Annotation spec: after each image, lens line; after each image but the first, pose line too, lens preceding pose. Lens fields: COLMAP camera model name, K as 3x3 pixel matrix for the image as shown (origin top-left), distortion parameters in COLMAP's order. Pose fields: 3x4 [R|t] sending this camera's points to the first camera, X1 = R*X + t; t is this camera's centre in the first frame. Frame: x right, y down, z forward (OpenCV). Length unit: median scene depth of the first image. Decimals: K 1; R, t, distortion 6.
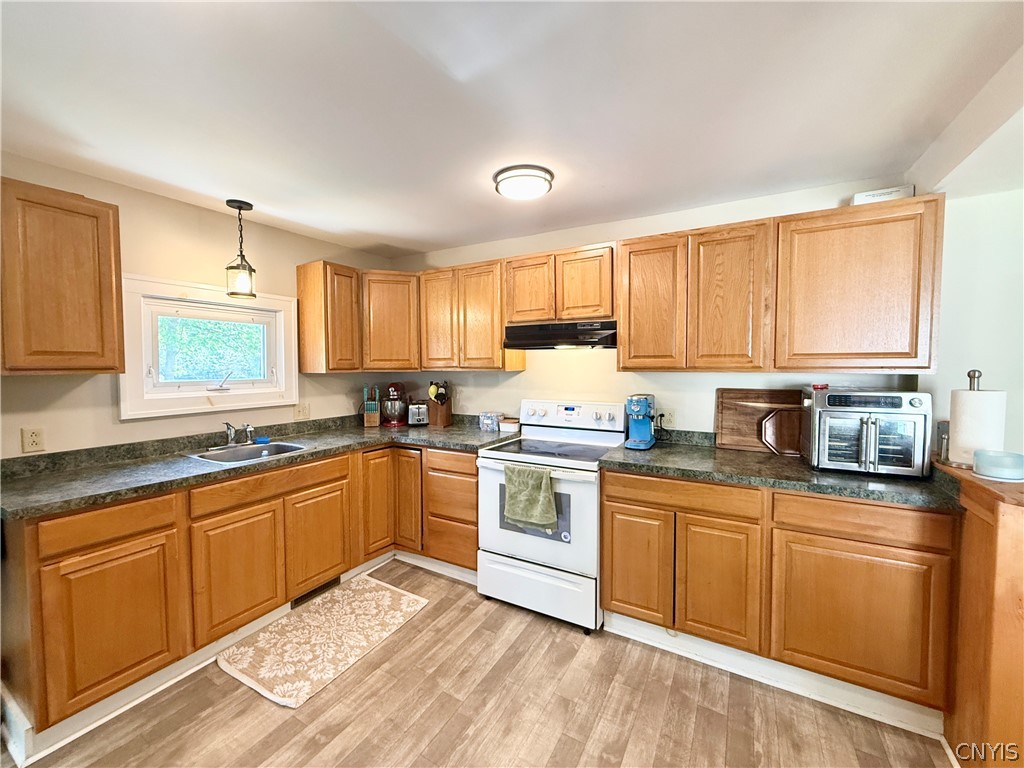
lens RADIAL K [[407.9, 0, 511.5], [0, 407.9, 382.4], [0, 0, 1]] dist [-0.001932, 0.000943]
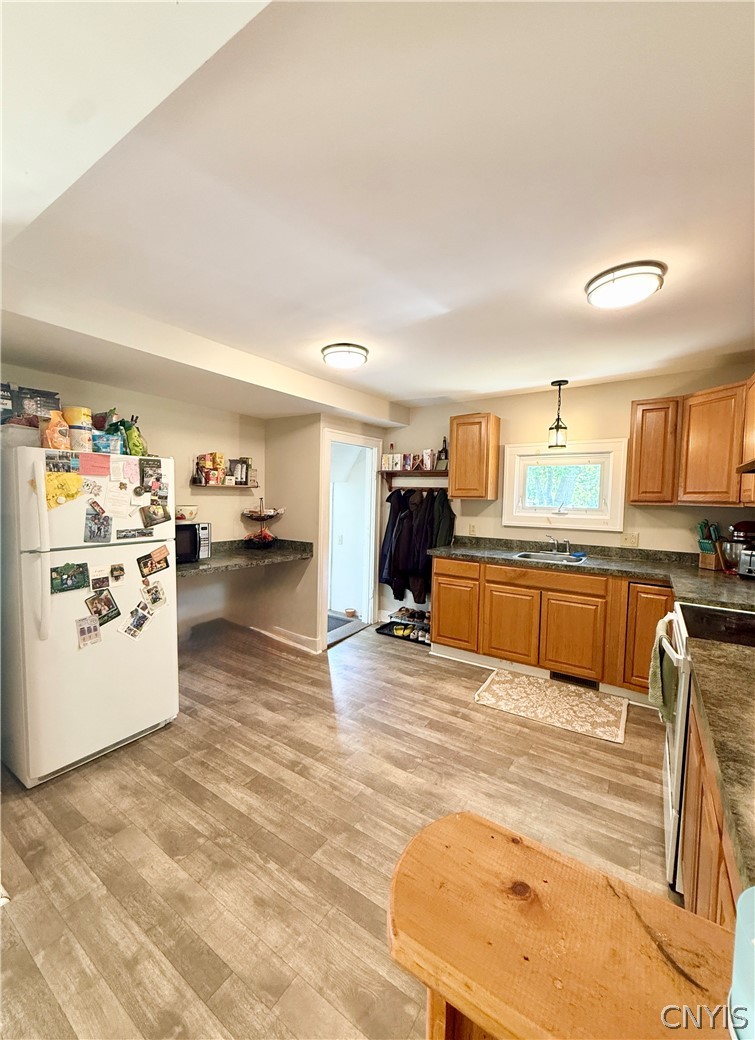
lens RADIAL K [[416.5, 0, 368.8], [0, 416.5, 518.9], [0, 0, 1]] dist [0.003912, -0.000104]
pose [[-0.078278, 0.057329, -0.995282, 0.962390], [-0.059230, 0.996314, 0.062046, -0.017950], [0.995171, 0.063807, -0.074594, 0.543037]]
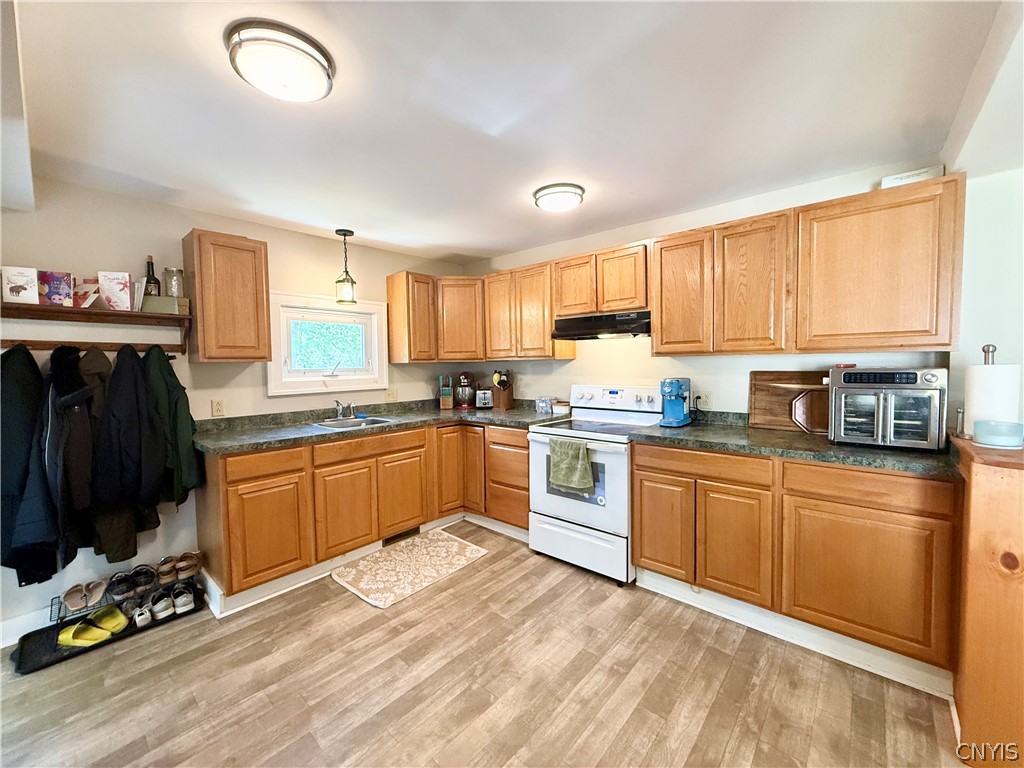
lens RADIAL K [[407.9, 0, 511.6], [0, 407.9, 381.6], [0, 0, 1]] dist [-0.001932, 0.000943]
pose [[0.979594, -0.003123, -0.200963, 0.128788], [0.003893, 0.999987, 0.003438, 0.041875], [0.200950, -0.004151, 0.979593, -0.190043]]
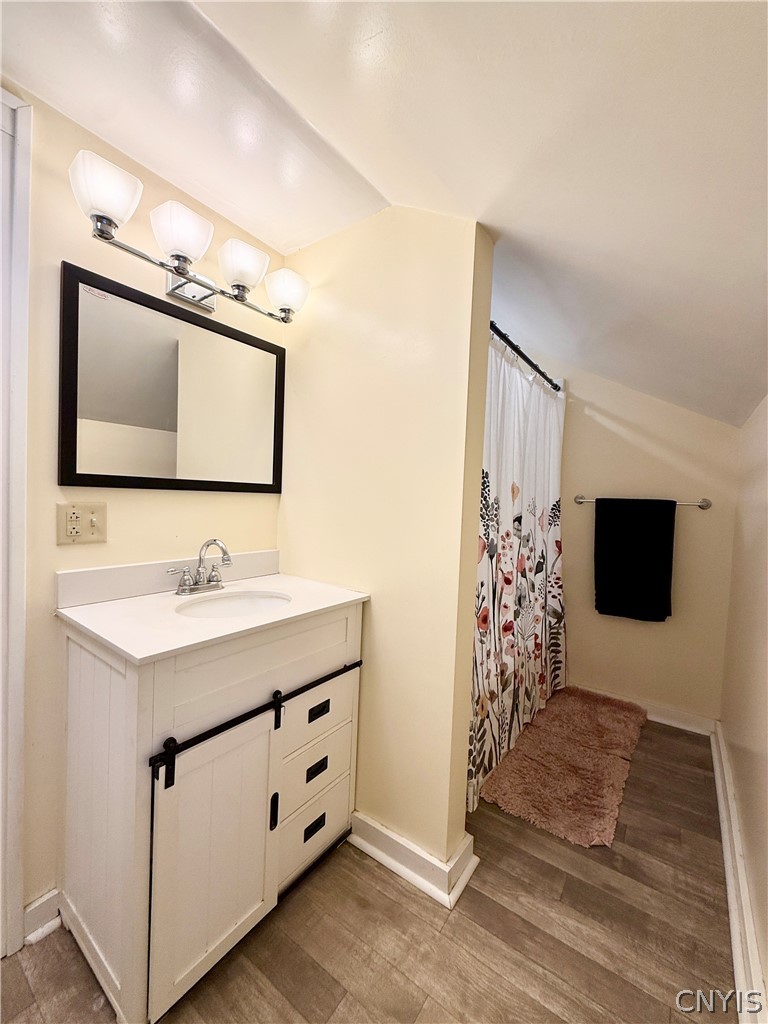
lens RADIAL K [[407.9, 0, 382.7], [0, 407.9, 511.9], [0, 0, 1]] dist [-0.001932, 0.000943]
pose [[-0.104399, 0.016868, -0.994392, 0.326650], [-0.056460, 0.998143, 0.022859, 0.117560], [0.992932, 0.058530, -0.103253, 0.431095]]
